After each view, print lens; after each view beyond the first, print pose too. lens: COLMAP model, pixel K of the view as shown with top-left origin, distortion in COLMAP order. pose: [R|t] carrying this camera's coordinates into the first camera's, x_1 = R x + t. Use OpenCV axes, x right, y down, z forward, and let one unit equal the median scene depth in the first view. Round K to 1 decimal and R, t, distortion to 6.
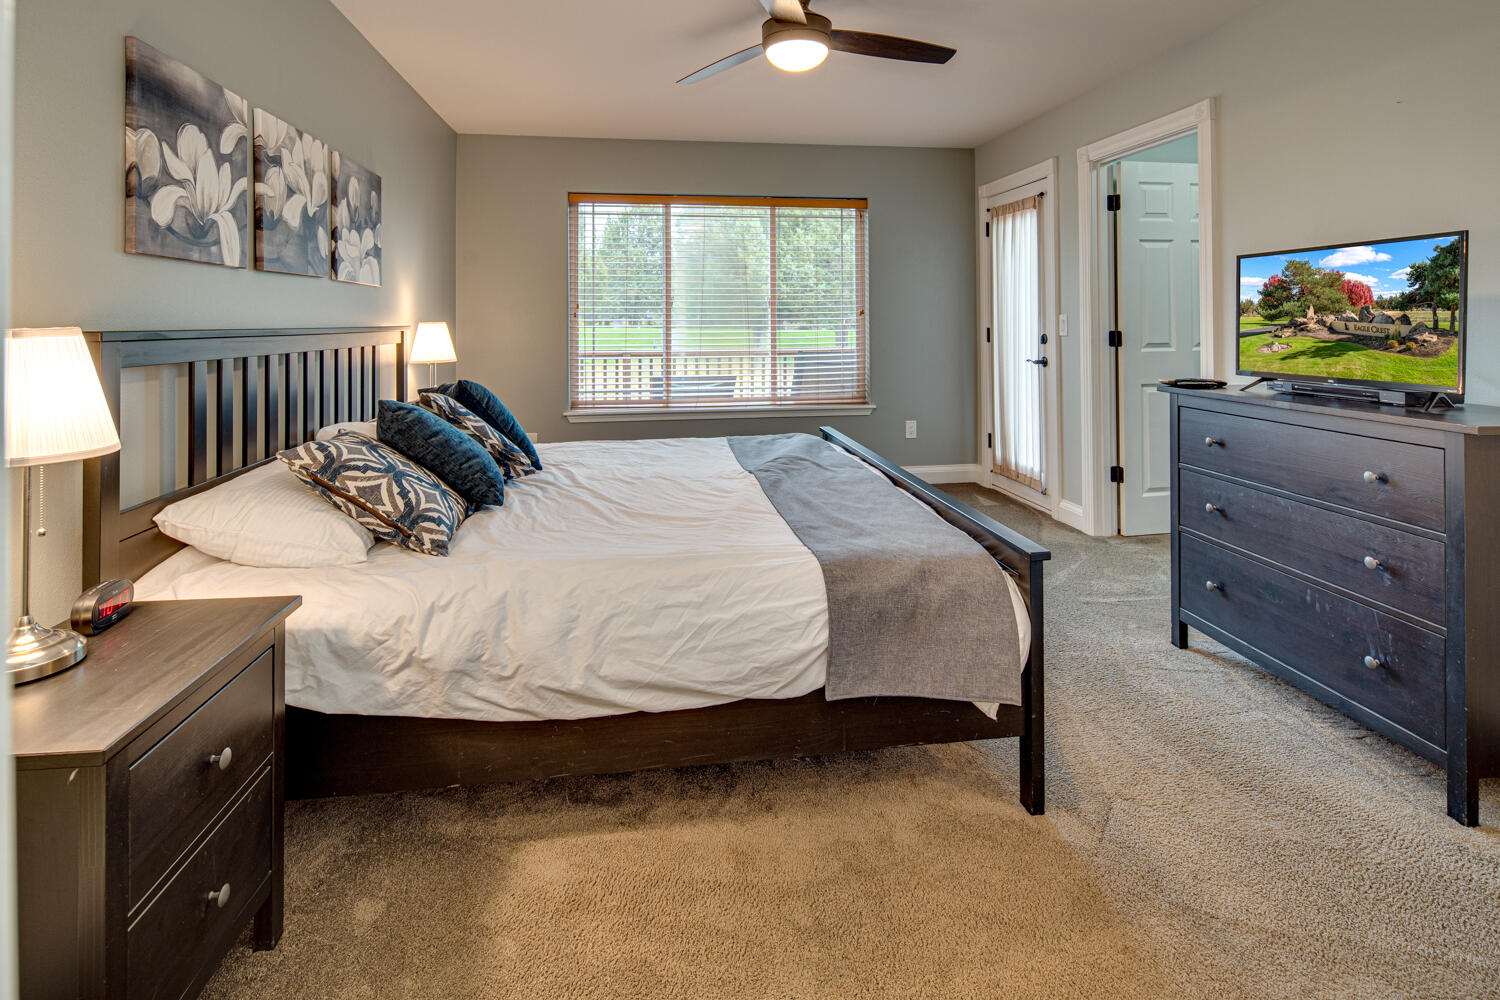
lens RADIAL K [[730.5, 0, 741.3], [0, 730.5, 321.9], [0, 0, 1]] dist [0.000175, -0.000818]
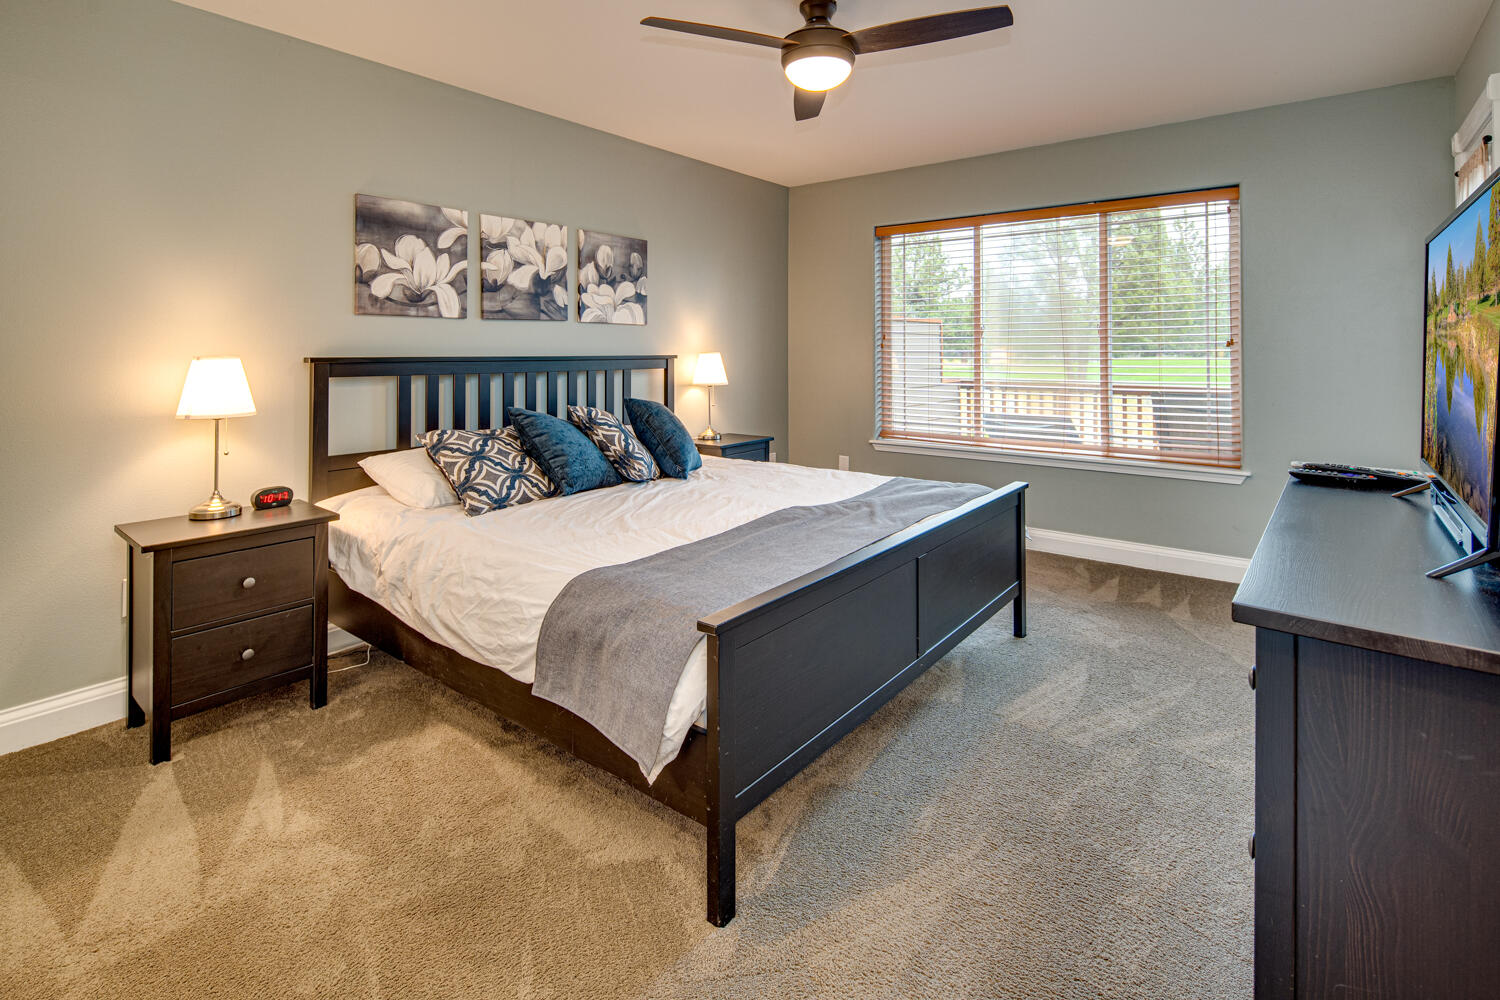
lens RADIAL K [[732.0, 0, 745.8], [0, 732.0, 354.7], [0, 0, 1]] dist [0.012502, -0.000054]
pose [[0.684081, 0.010758, -0.729327, 0.854479], [-0.005459, 0.999939, 0.009630, -0.012589], [0.729386, -0.002606, 0.684098, 0.343027]]
